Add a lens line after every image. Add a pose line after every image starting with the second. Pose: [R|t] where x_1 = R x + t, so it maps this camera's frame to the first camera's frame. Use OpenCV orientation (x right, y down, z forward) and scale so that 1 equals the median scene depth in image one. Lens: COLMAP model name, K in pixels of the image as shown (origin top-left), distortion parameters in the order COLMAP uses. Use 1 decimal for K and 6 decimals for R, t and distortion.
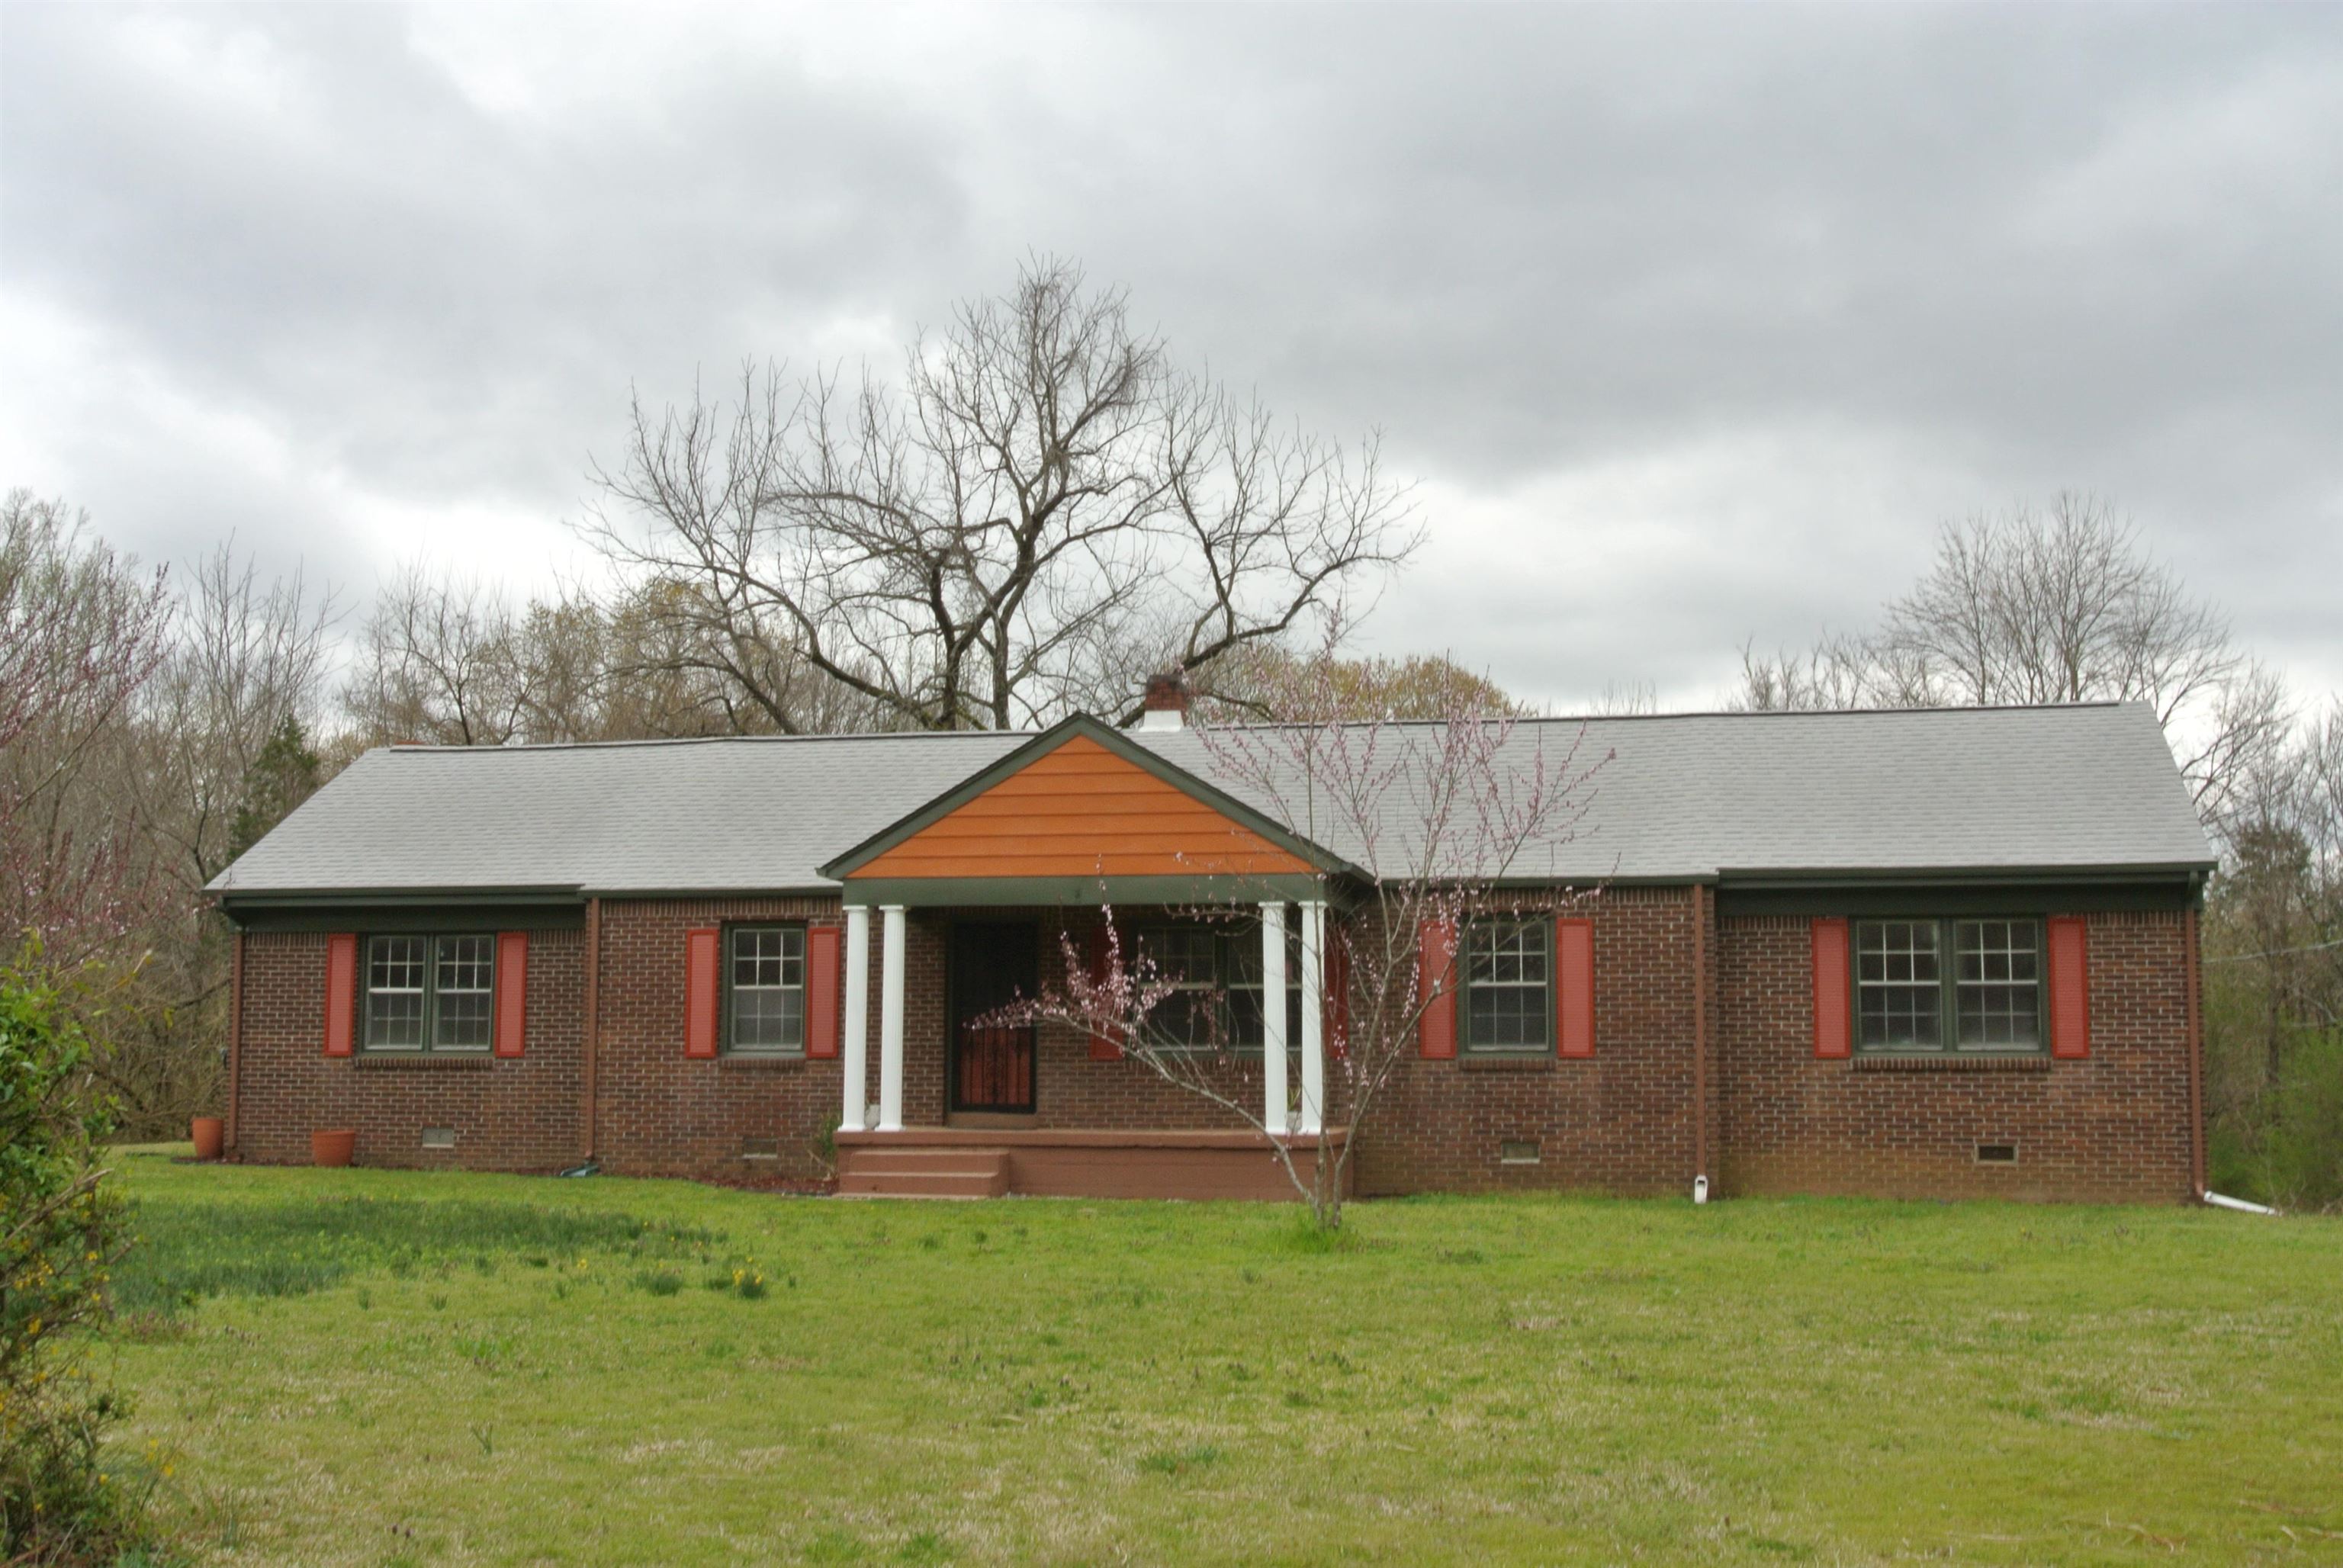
lens RADIAL K [[2663.4, 0, 1121.7], [0, 2663.4, 865.3], [0, 0, 1]] dist [-0.054002, 0.001983]
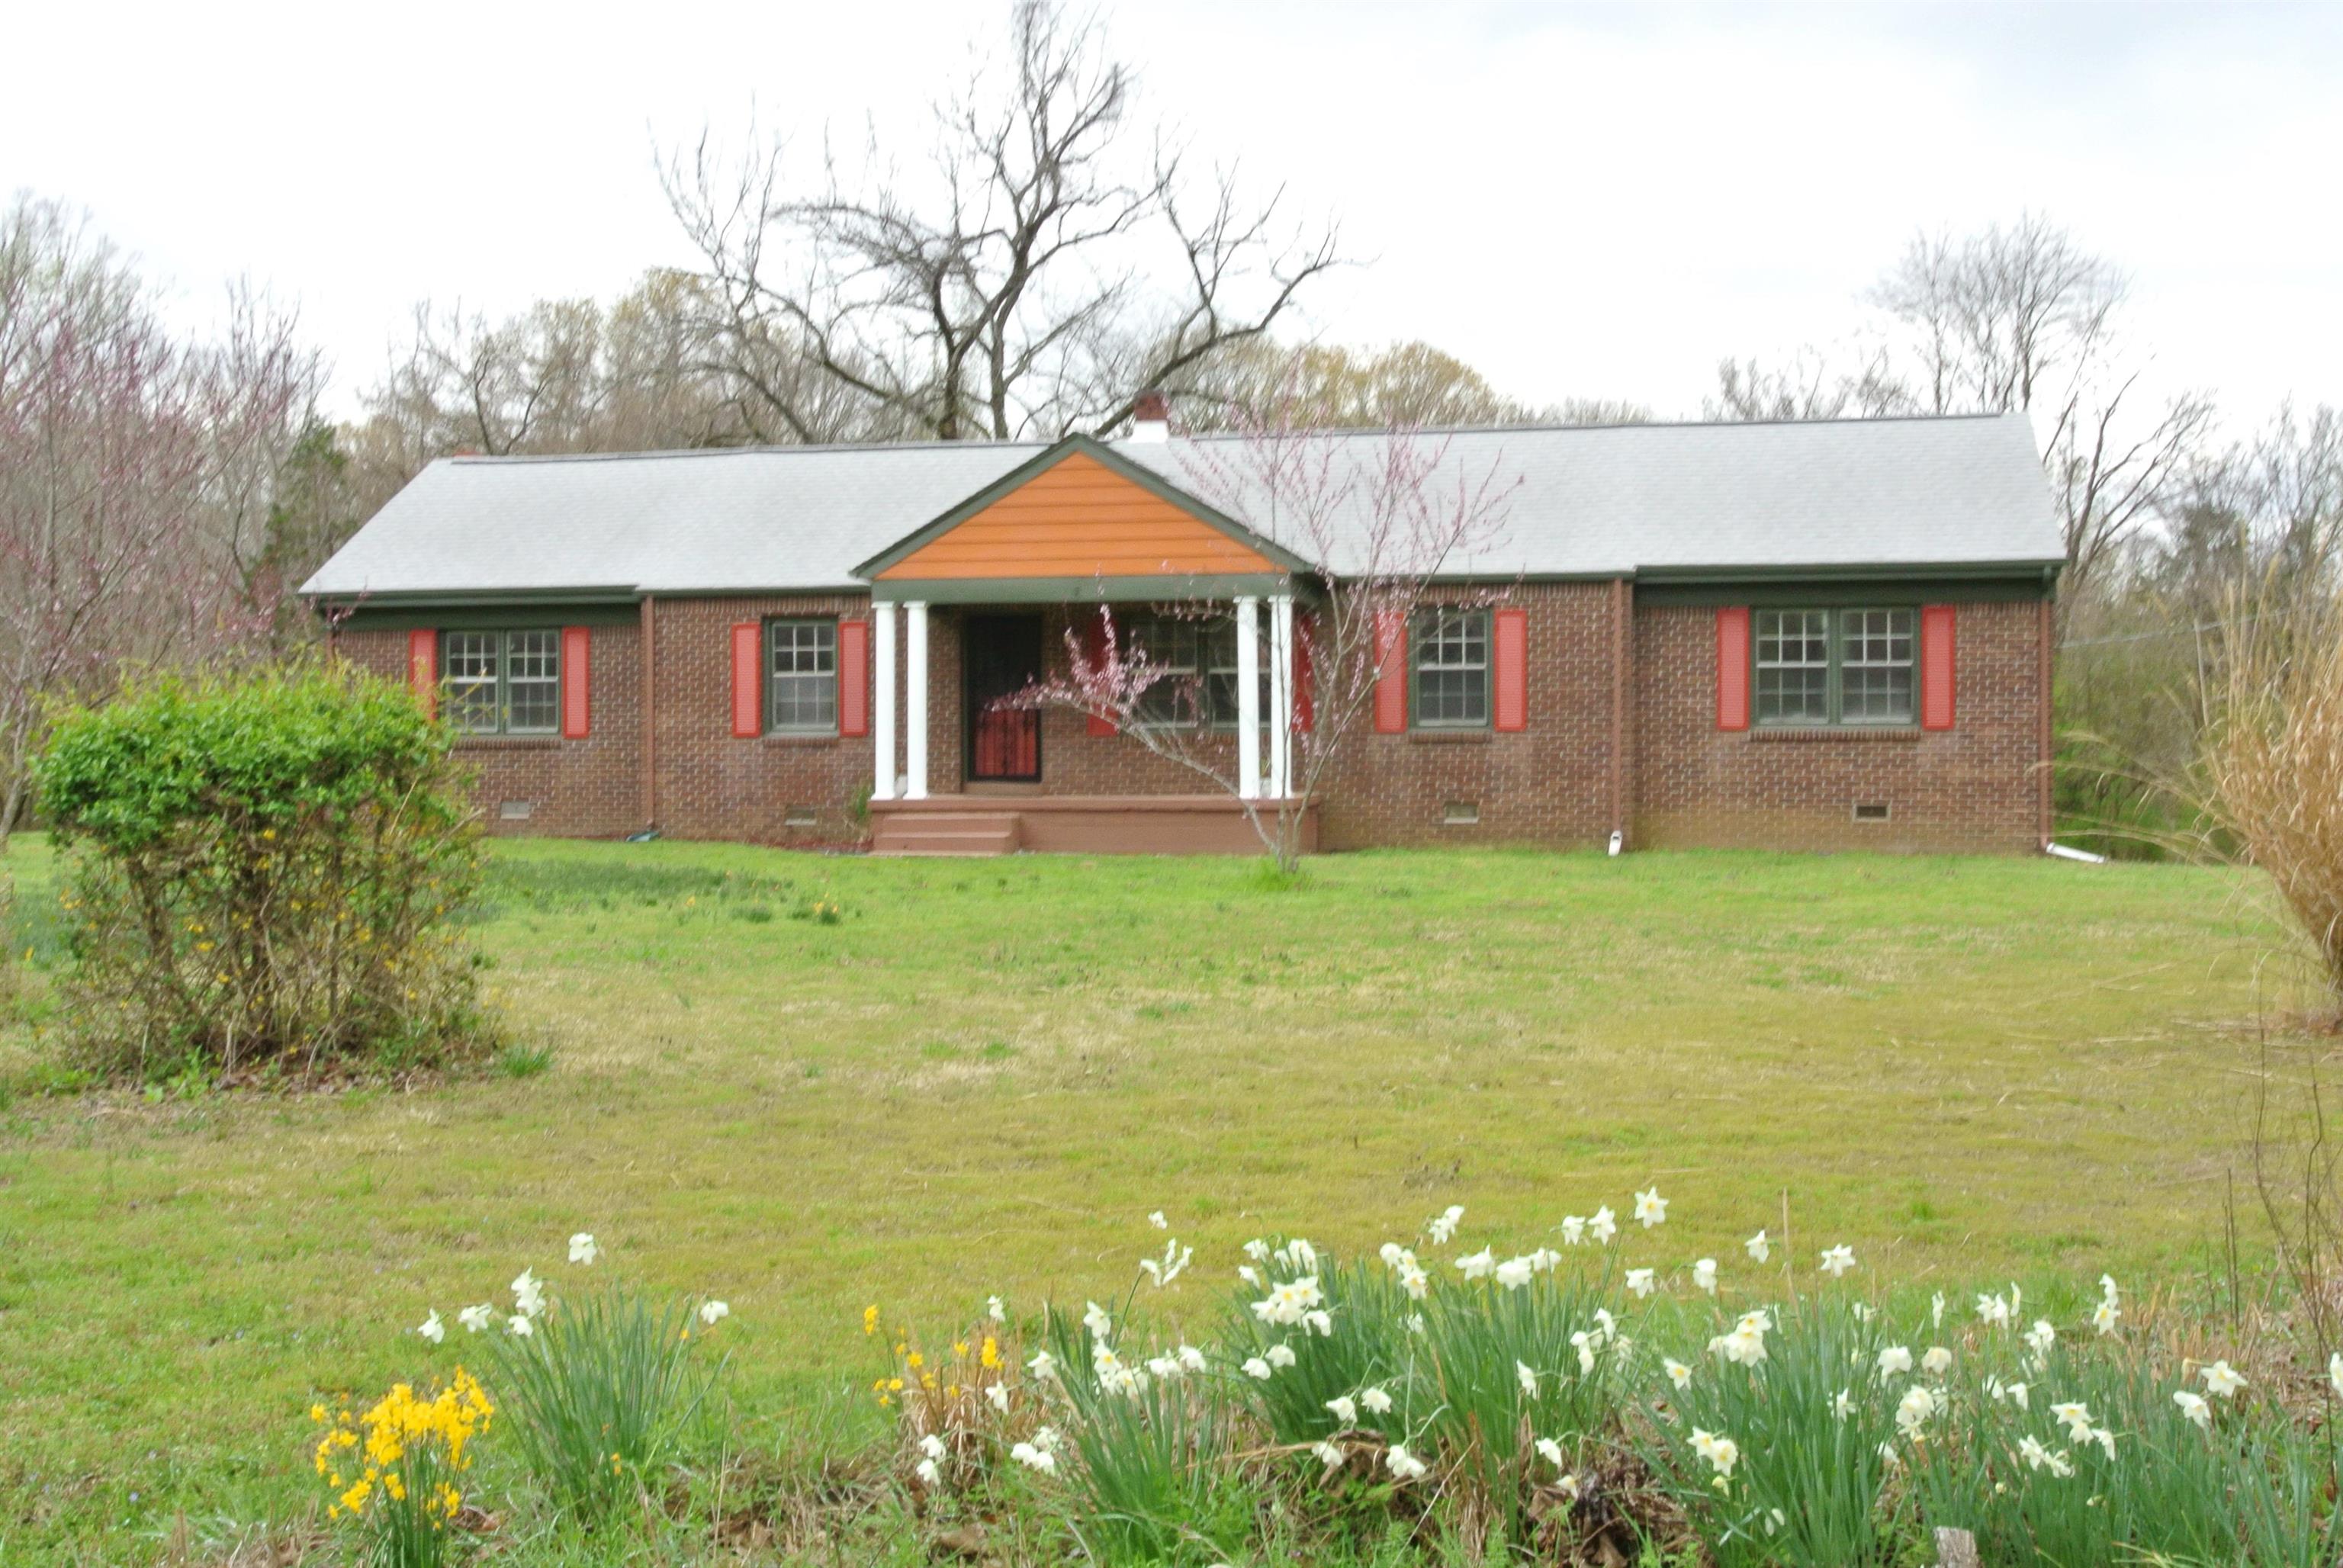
lens RADIAL K [[2663.4, 0, 1121.7], [0, 2663.4, 865.3], [0, 0, 1]] dist [-0.054002, 0.001983]
pose [[0.999965, -0.007689, 0.003361, -0.001885], [0.007225, 0.992616, 0.121084, -0.010634], [-0.004267, -0.121056, 0.992637, -0.150808]]
